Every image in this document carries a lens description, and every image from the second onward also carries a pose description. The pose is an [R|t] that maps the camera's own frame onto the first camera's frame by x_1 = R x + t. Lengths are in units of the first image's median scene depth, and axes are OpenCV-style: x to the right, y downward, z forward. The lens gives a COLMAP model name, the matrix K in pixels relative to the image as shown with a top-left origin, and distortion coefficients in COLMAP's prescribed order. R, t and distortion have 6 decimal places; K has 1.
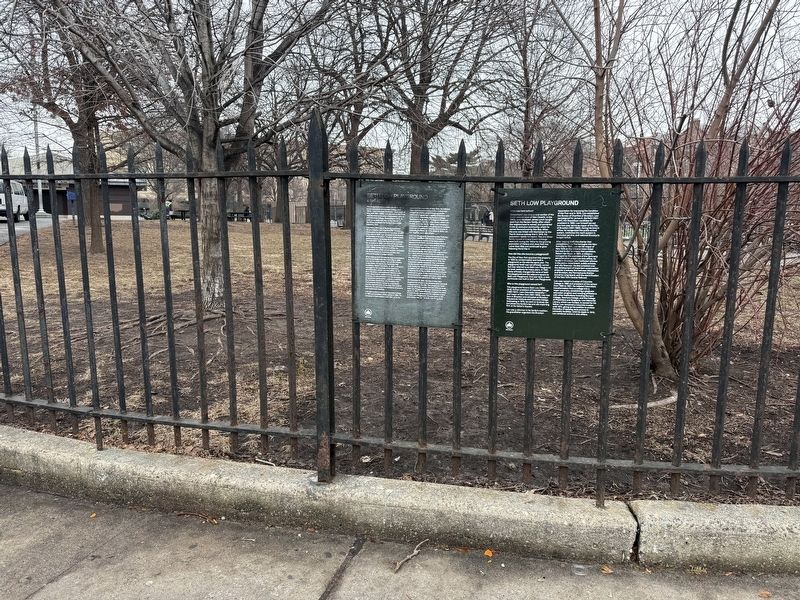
lens RADIAL K [[548.8, 0, 400.0], [0, 548.8, 300.0], [0, 0, 1]] dist [0.083319, -0.001371]
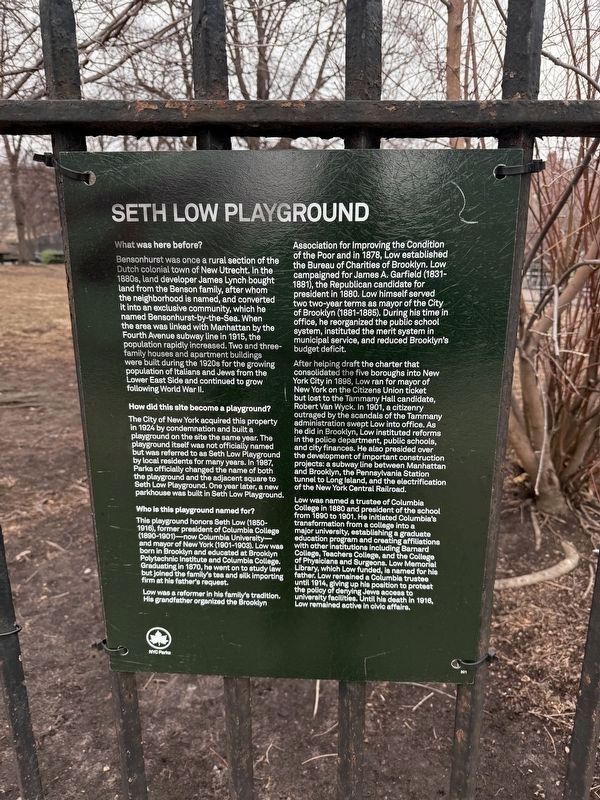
lens RADIAL K [[548.8, 0, 300.0], [0, 548.8, 400.0], [0, 0, 1]] dist [0.083319, -0.001371]
pose [[0.996967, -0.029948, 0.071830, 0.262078], [0.022602, 0.994632, 0.100979, -0.113174], [-0.074469, -0.099049, 0.992292, 0.723065]]
